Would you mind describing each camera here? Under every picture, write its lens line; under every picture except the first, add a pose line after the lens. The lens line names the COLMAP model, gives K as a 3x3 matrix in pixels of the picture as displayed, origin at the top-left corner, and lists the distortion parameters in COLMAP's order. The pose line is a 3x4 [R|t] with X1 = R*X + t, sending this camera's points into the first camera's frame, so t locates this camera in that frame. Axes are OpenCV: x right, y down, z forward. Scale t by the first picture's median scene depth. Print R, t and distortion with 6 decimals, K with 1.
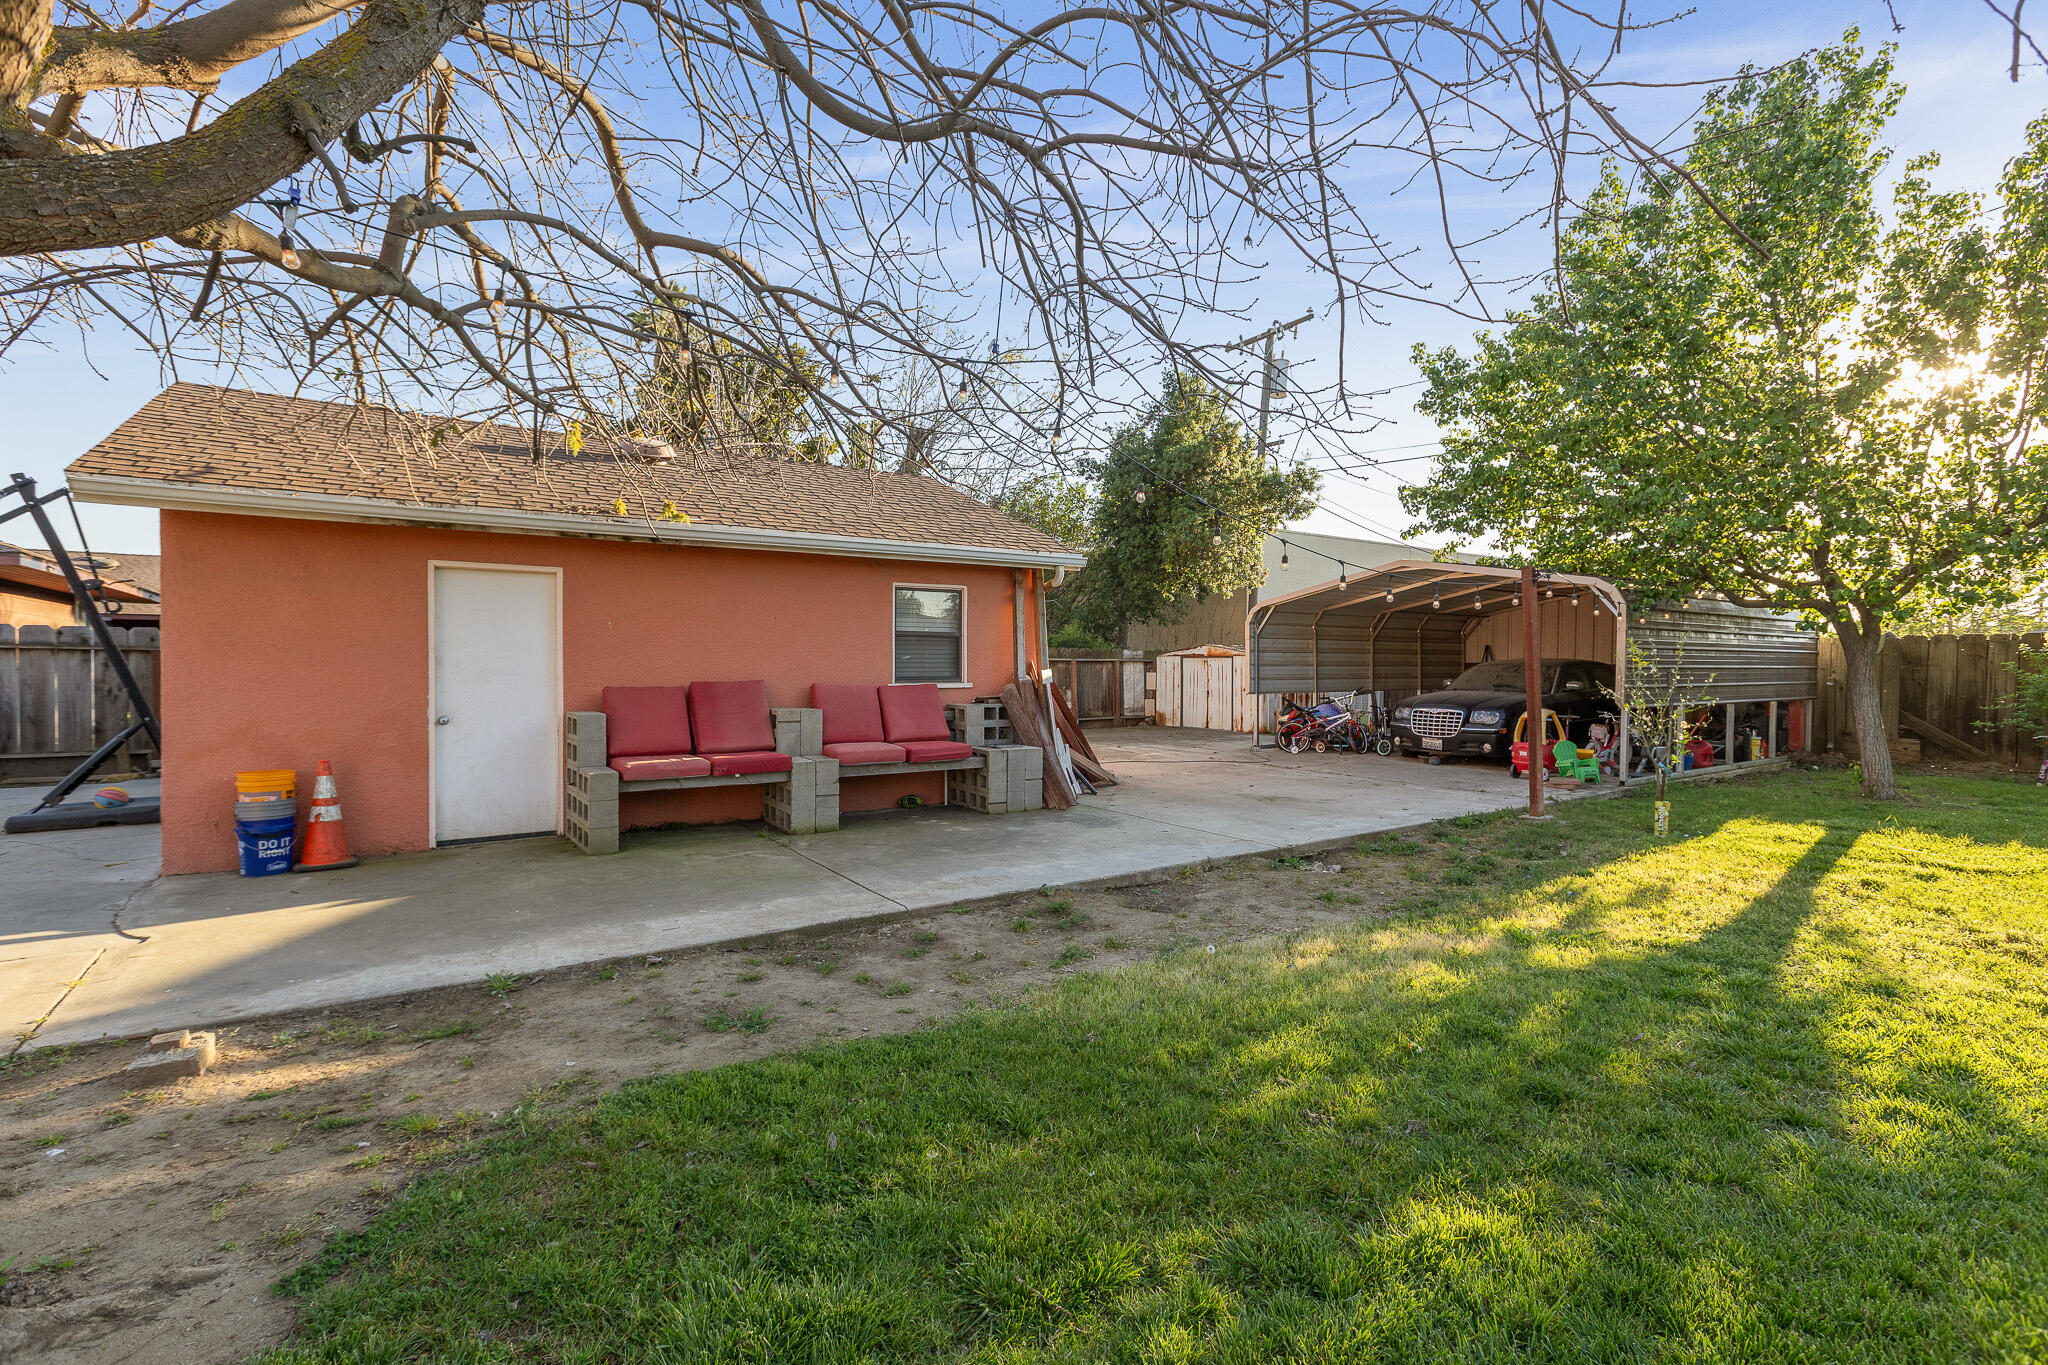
lens RADIAL K [[913.5, 0, 1019.0], [0, 913.5, 675.1], [0, 0, 1]] dist [0.003479, -0.000118]
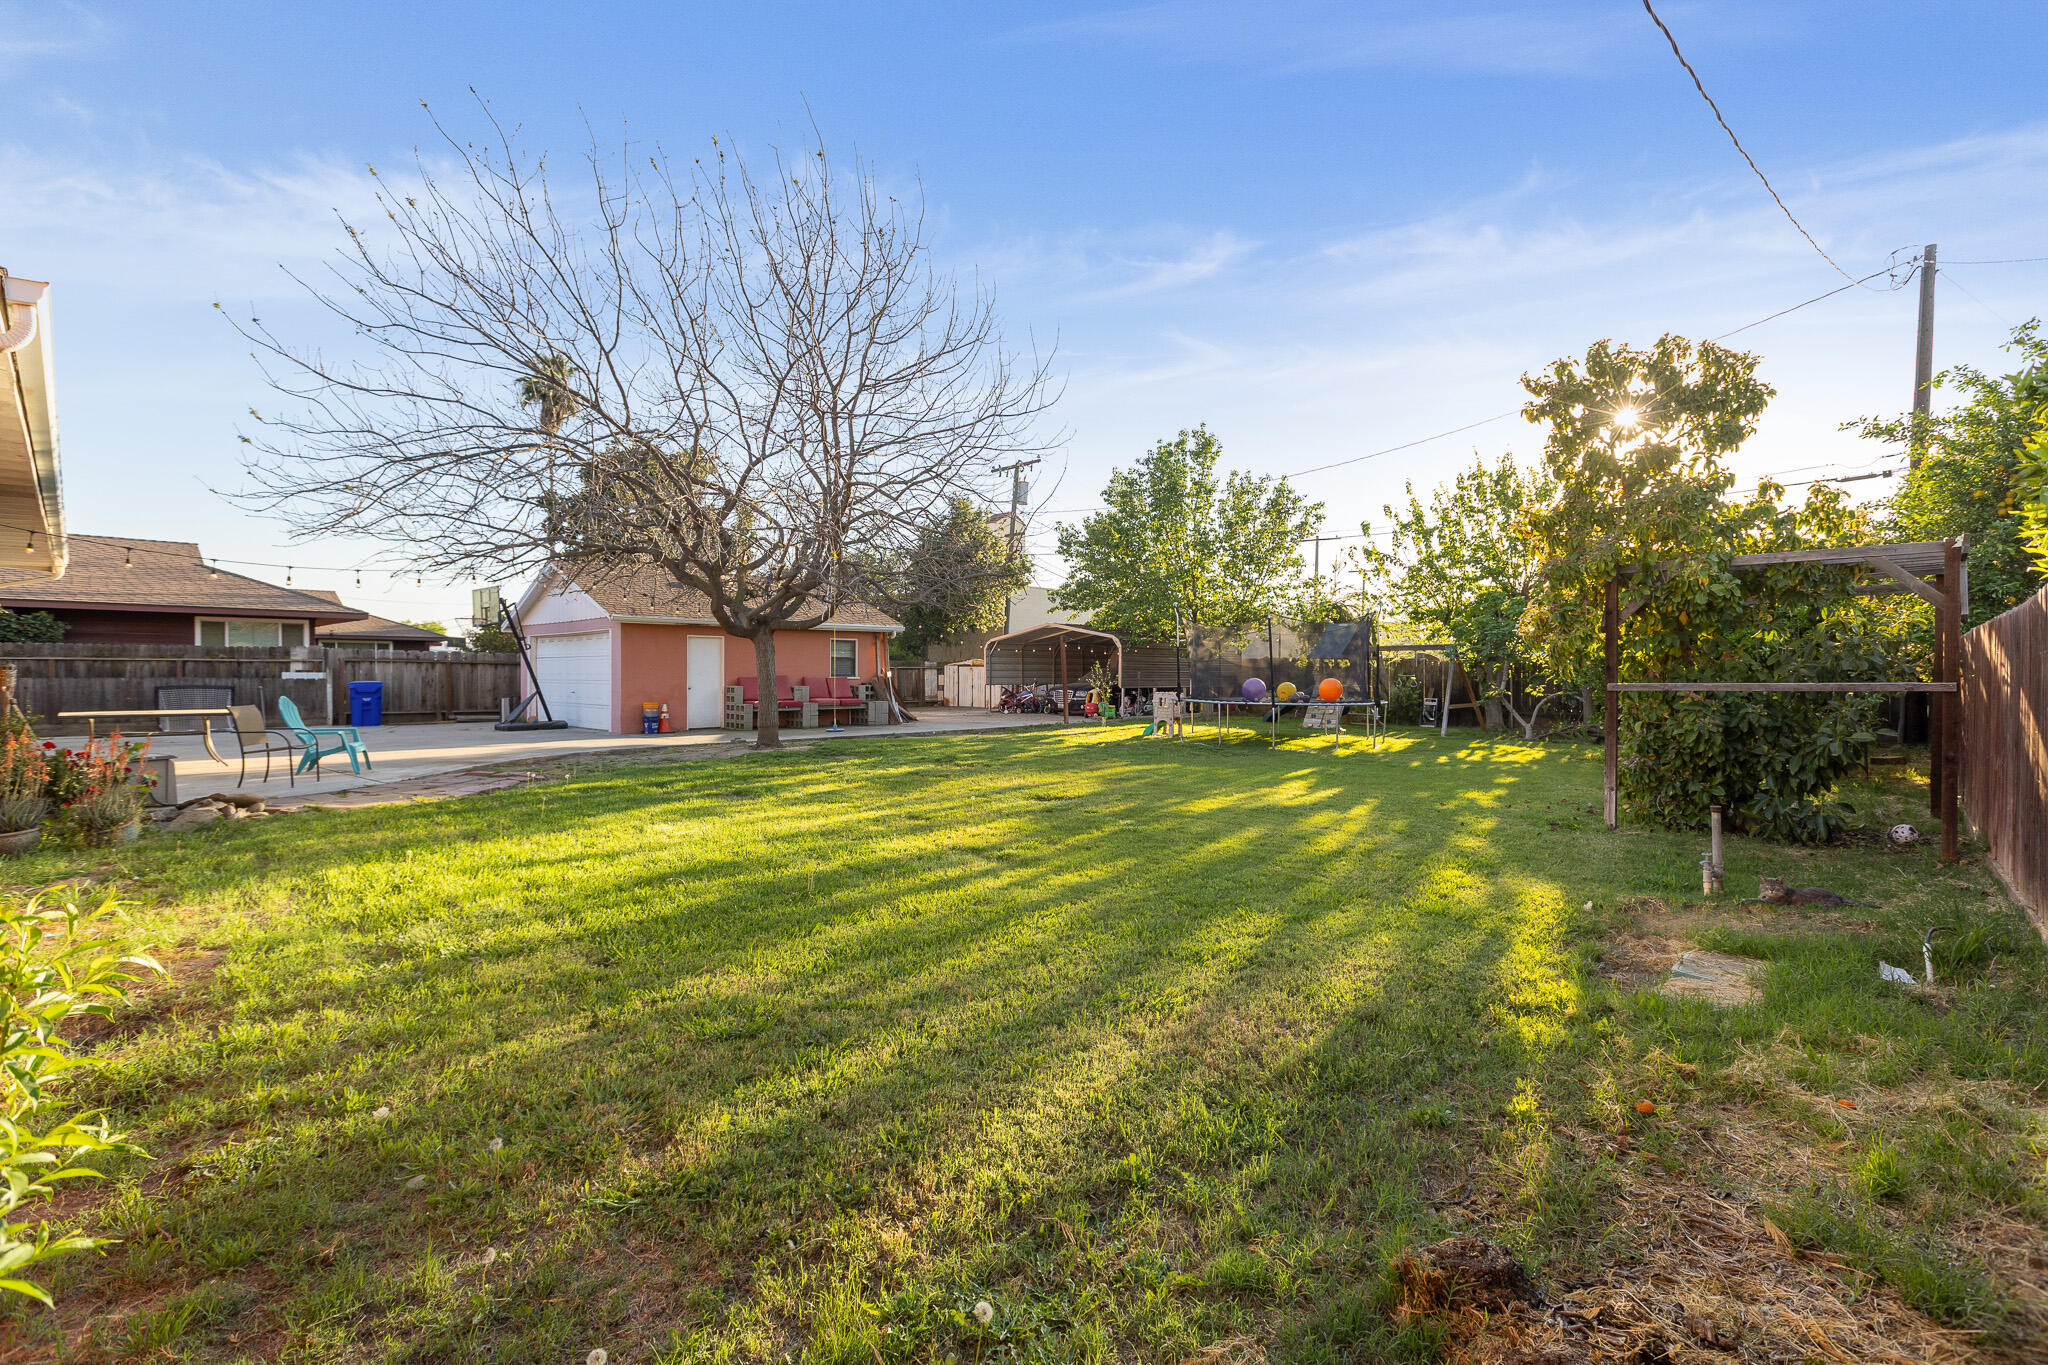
lens RADIAL K [[913.5, 0, 1029.9], [0, 913.5, 689.0], [0, 0, 1]] dist [0.003479, -0.000118]
pose [[0.976804, -0.002777, 0.214119, -0.095504], [0.001122, 0.999969, 0.007850, 0.015888], [-0.214134, -0.007428, 0.976776, -1.132246]]
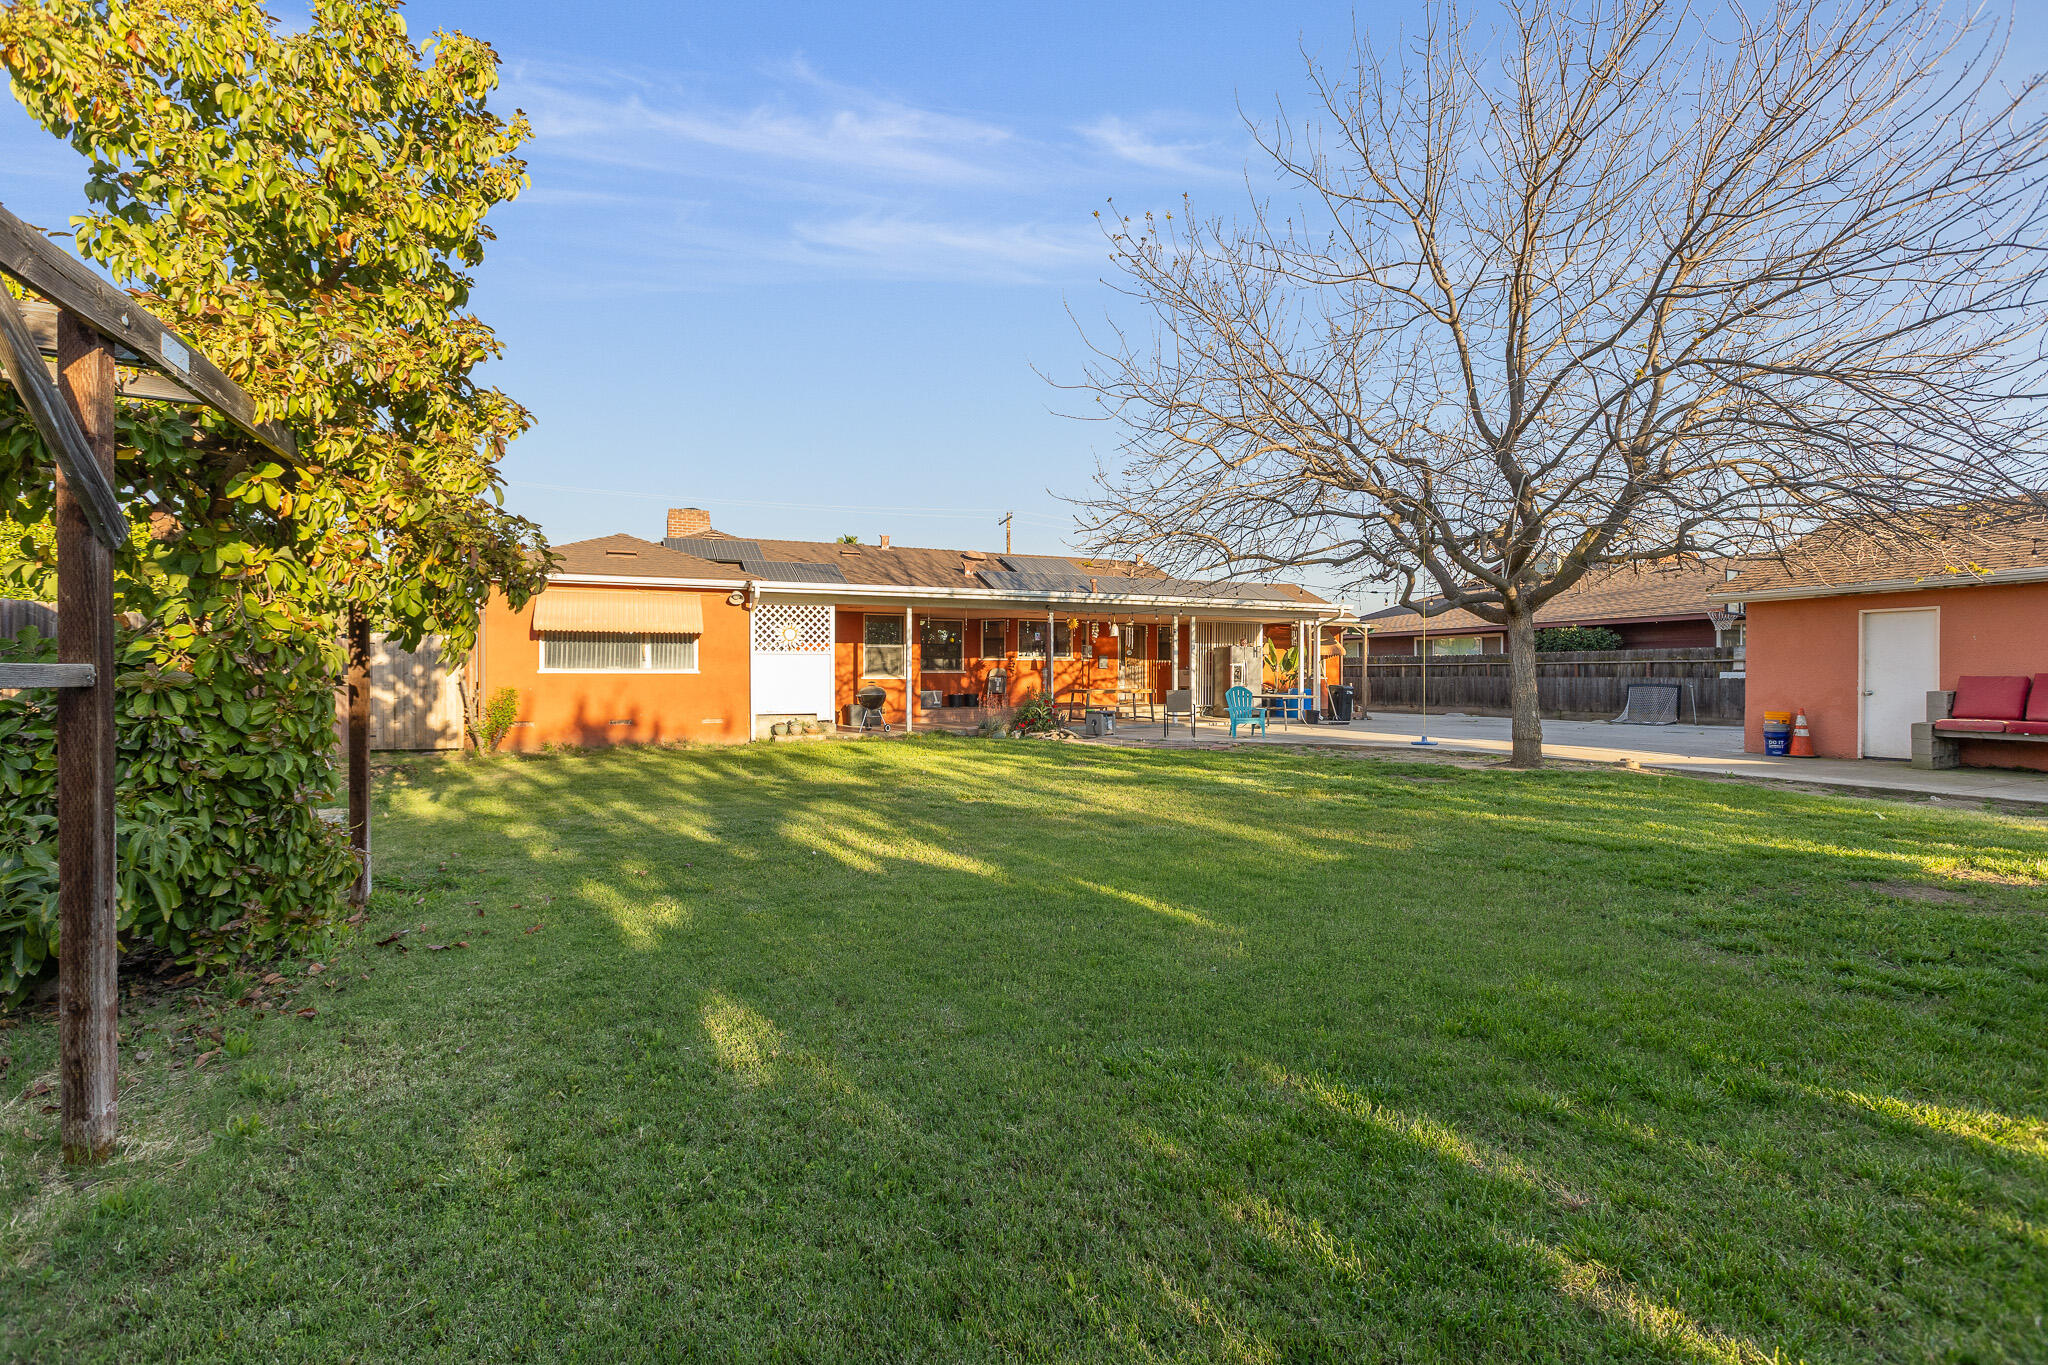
lens RADIAL K [[913.5, 0, 1032.9], [0, 913.5, 676.4], [0, 0, 1]] dist [0.003479, -0.000118]
pose [[-0.173905, 0.000698, -0.984762, 0.801038], [-0.020757, 0.999775, 0.004374, 0.022794], [0.984544, 0.021202, -0.173851, -0.193968]]
